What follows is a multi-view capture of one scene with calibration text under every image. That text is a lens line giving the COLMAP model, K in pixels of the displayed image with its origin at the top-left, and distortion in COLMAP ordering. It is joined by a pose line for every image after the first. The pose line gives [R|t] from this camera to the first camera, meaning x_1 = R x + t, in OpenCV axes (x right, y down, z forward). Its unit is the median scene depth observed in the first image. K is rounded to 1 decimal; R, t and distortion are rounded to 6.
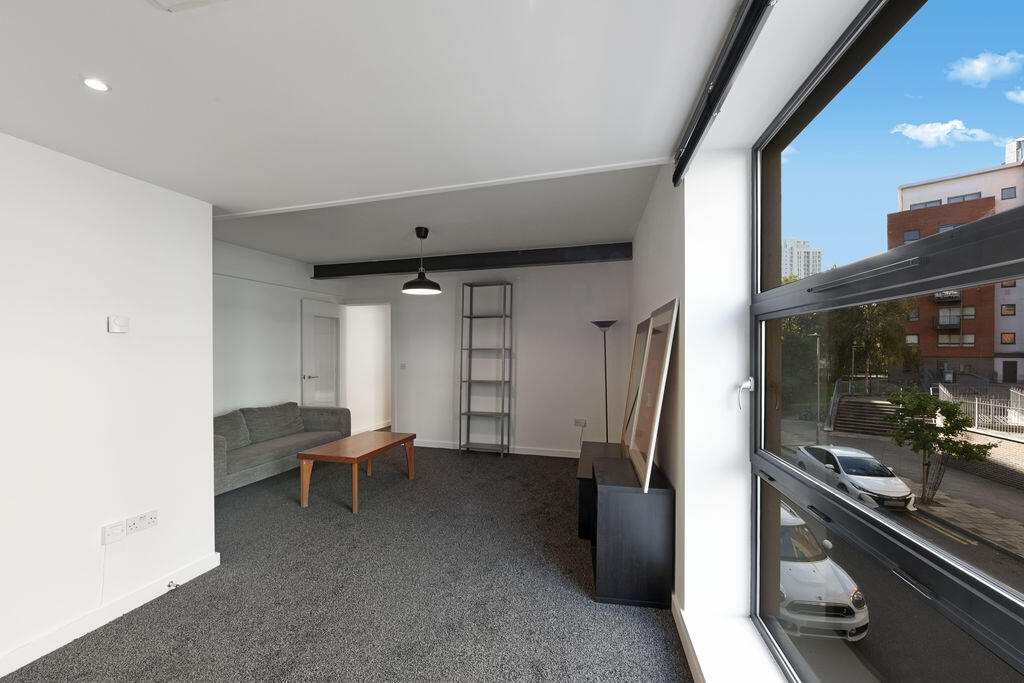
lens RADIAL K [[409.9, 0, 510.1], [0, 409.9, 345.6], [0, 0, 1]] dist [-0.001685, -0.000116]
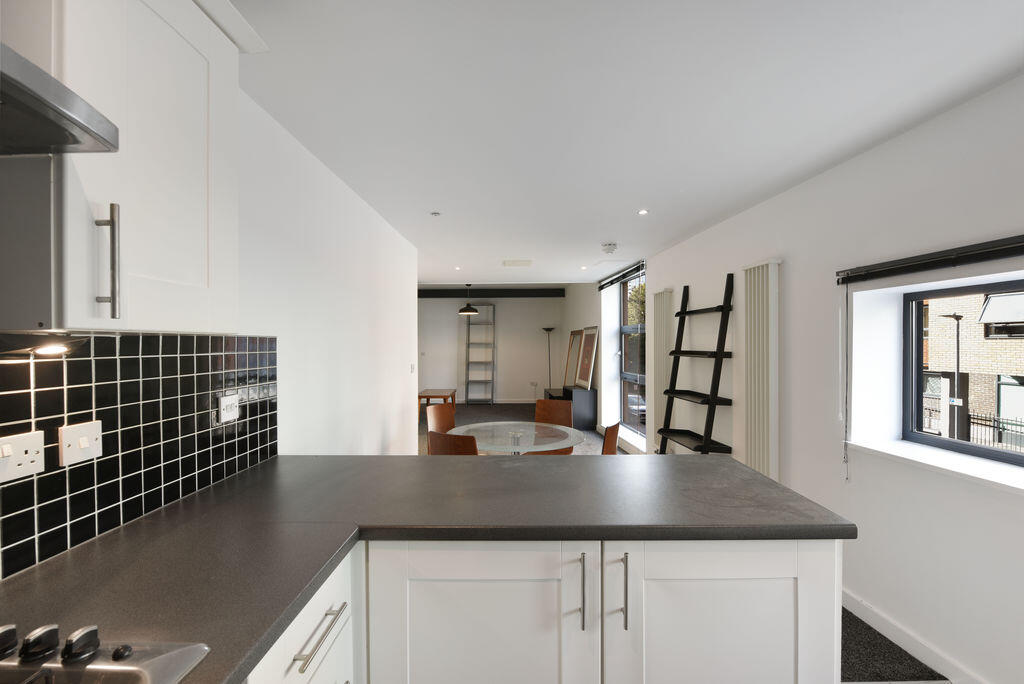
lens RADIAL K [[409.9, 0, 510.1], [0, 409.9, 346.1], [0, 0, 1]] dist [-0.001685, -0.000116]
pose [[0.959367, -0.003469, 0.282139, -0.422248], [-0.000212, 0.999915, 0.013014, -0.001302], [-0.282161, -0.012545, 0.959285, -0.678509]]
